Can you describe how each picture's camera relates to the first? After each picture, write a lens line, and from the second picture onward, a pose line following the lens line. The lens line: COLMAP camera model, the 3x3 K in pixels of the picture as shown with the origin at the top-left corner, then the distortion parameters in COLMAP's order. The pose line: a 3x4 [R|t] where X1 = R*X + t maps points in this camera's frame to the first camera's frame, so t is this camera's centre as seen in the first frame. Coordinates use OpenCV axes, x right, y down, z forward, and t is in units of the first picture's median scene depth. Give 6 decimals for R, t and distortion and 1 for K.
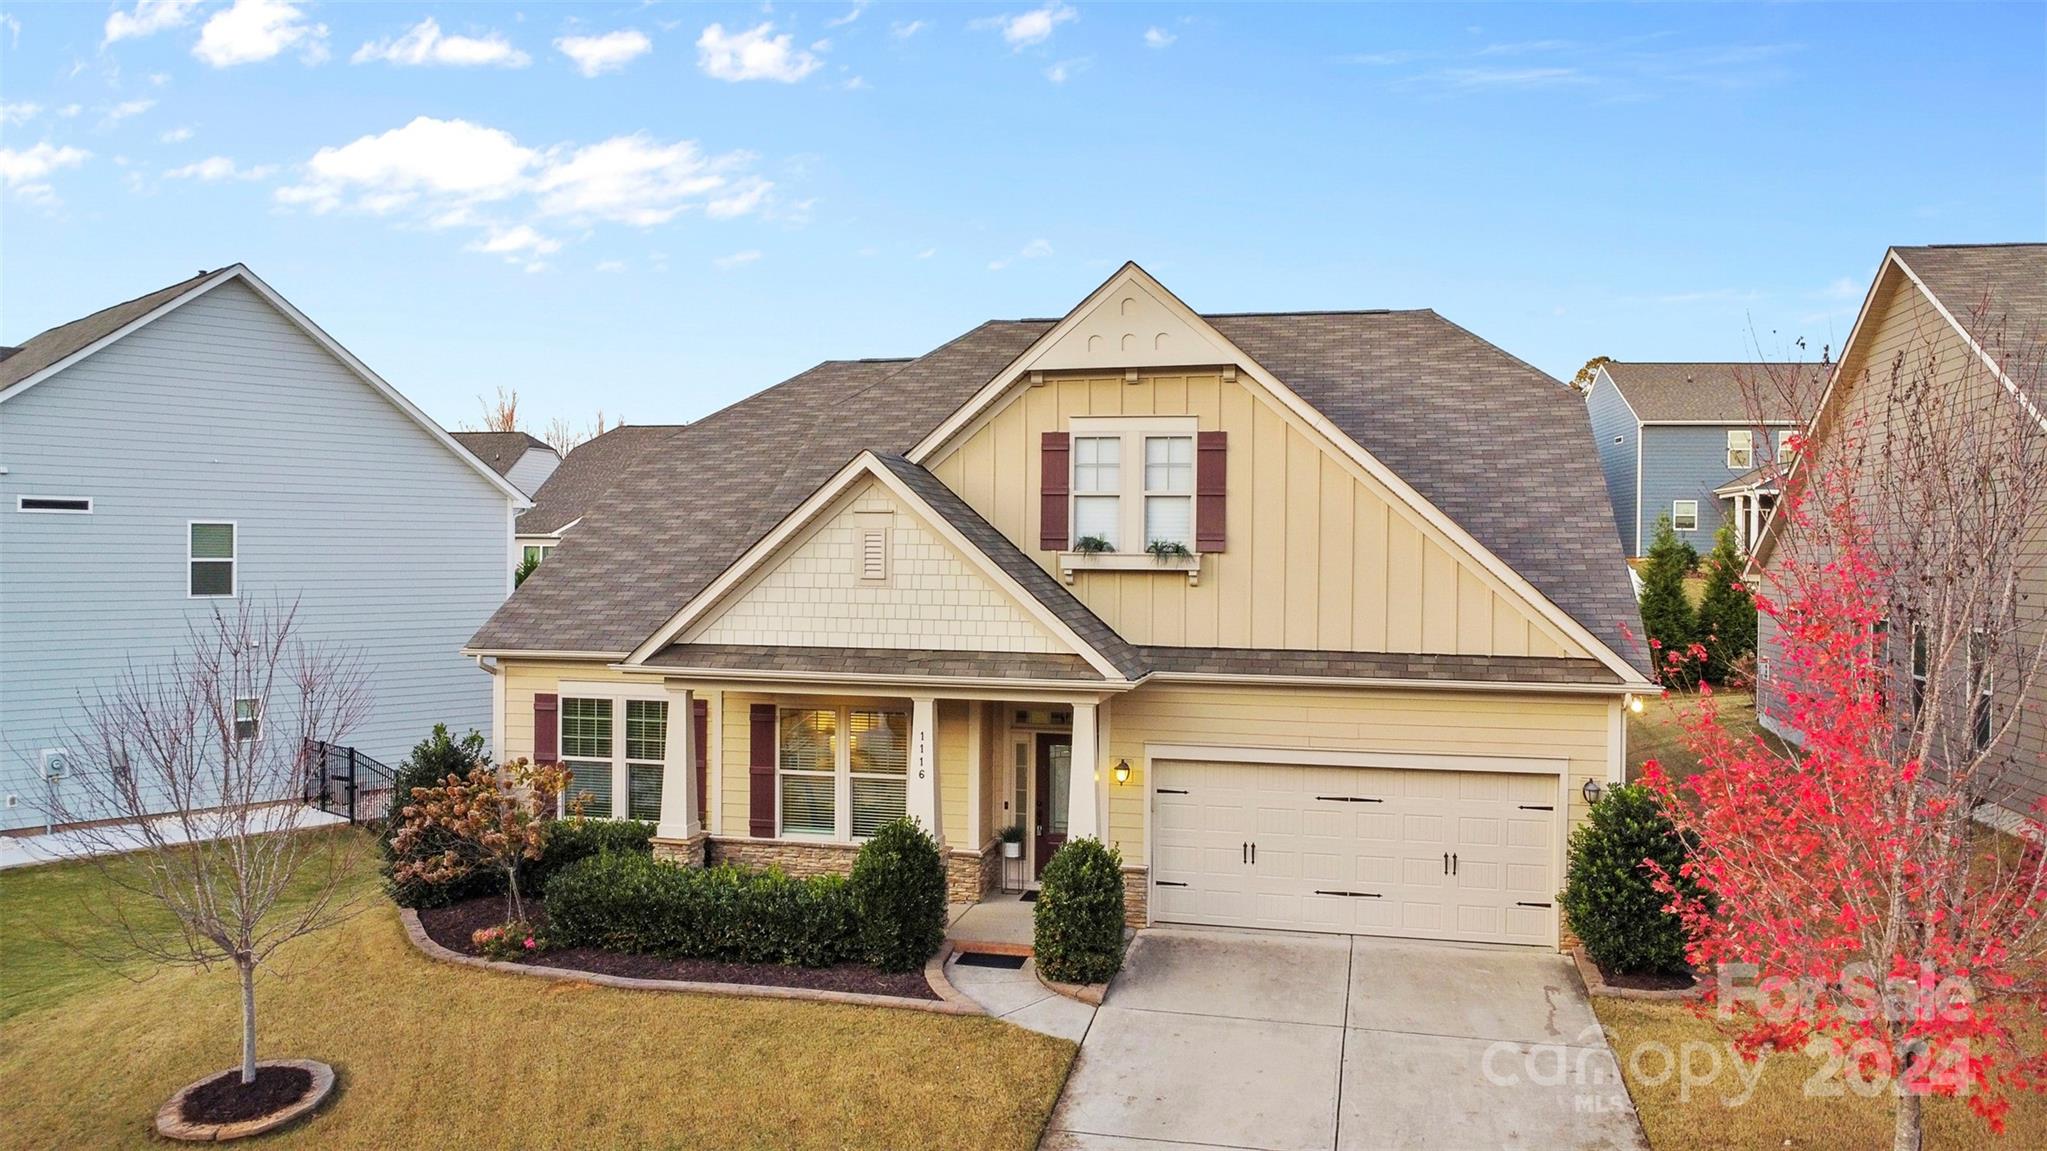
lens RADIAL K [[1434.7, 0, 1020.5], [0, 1434.7, 572.2], [0, 0, 1]] dist [-0.030891, -0.003386]
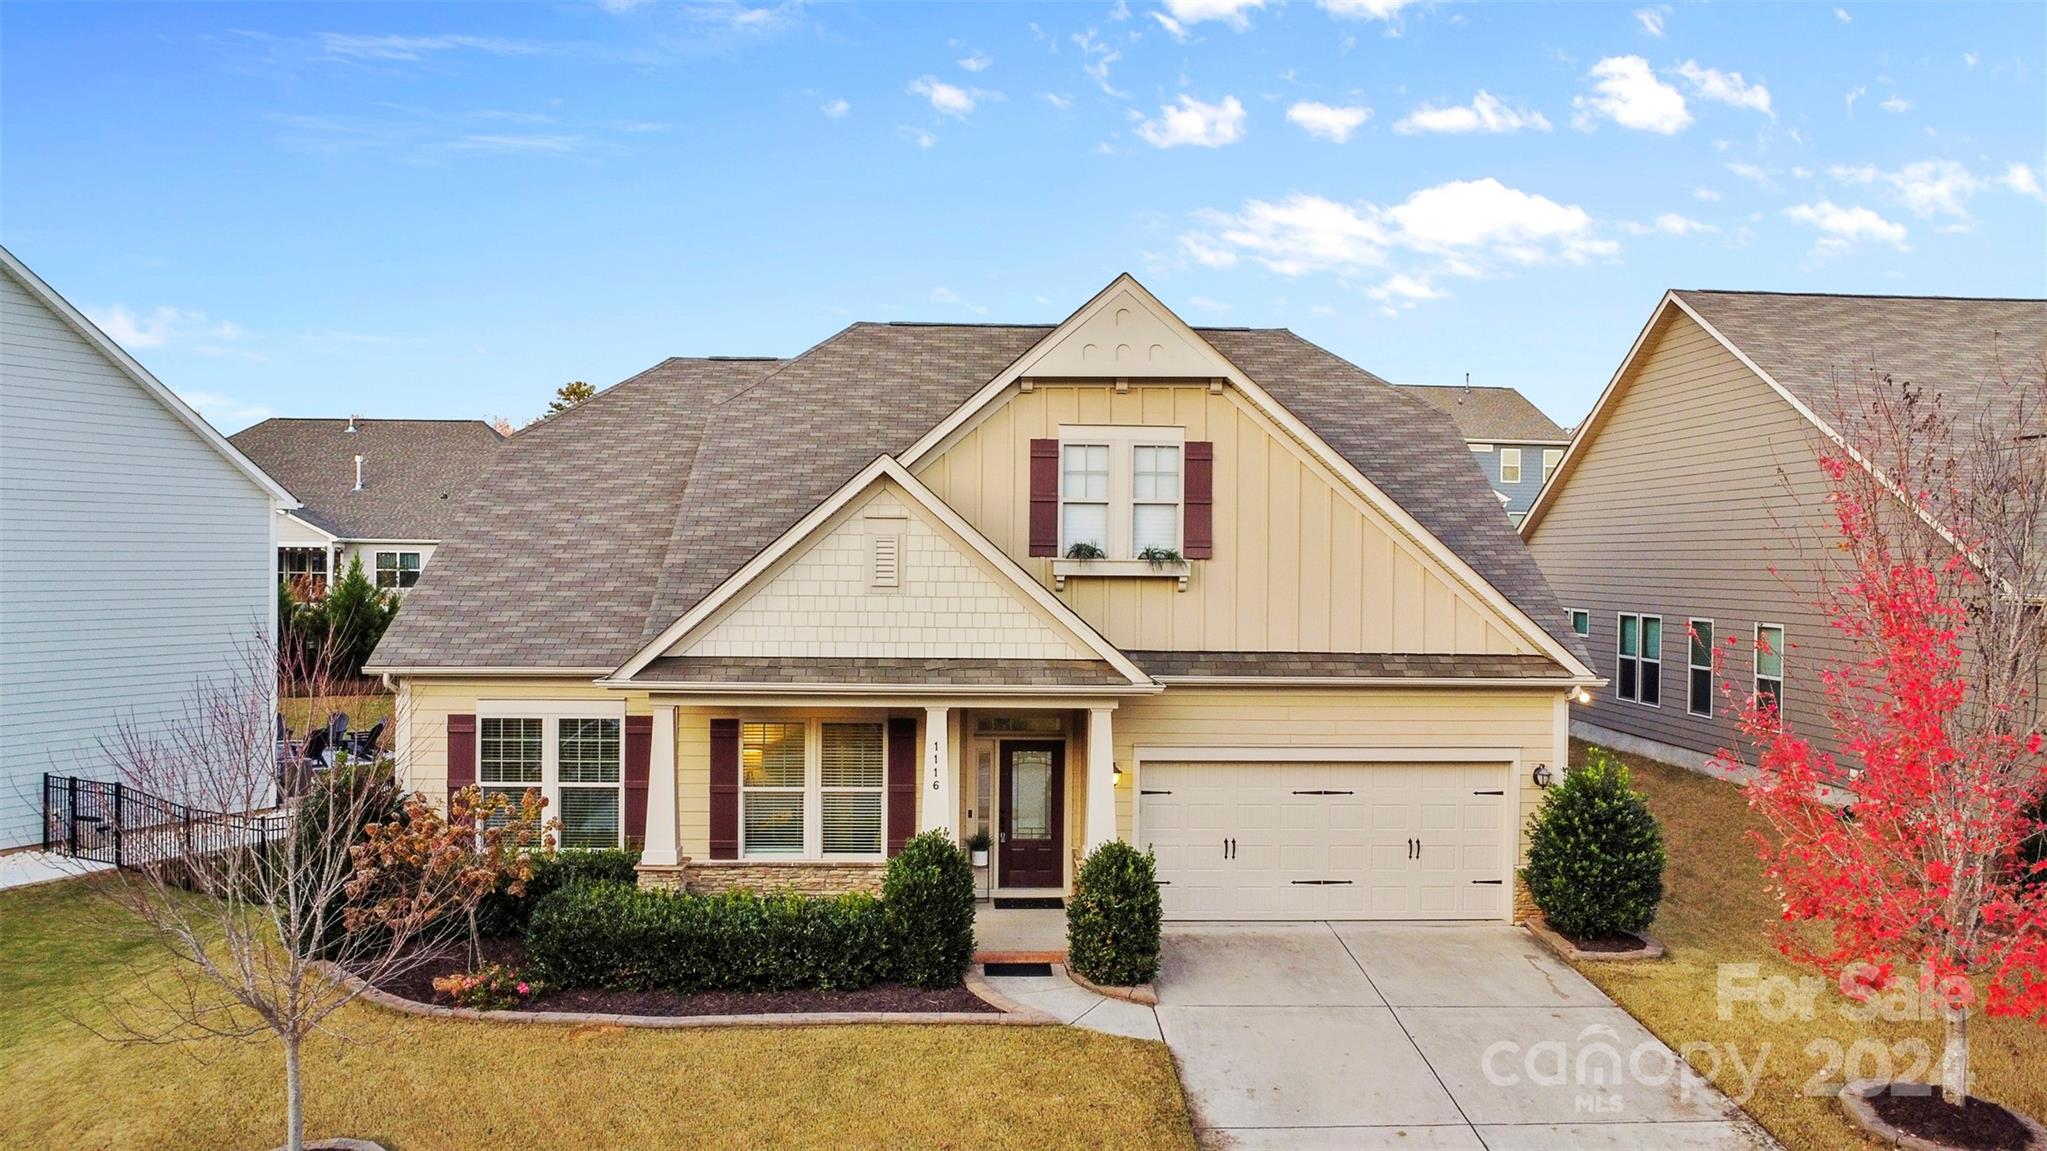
lens RADIAL K [[1434.7, 0, 1022.1], [0, 1434.7, 574.2], [0, 0, 1]] dist [-0.030891, -0.003386]
pose [[0.966938, -0.003448, 0.254987, -0.258186], [0.003889, 0.999992, -0.001225, -0.002010], [-0.254981, 0.002176, 0.966944, 0.035908]]
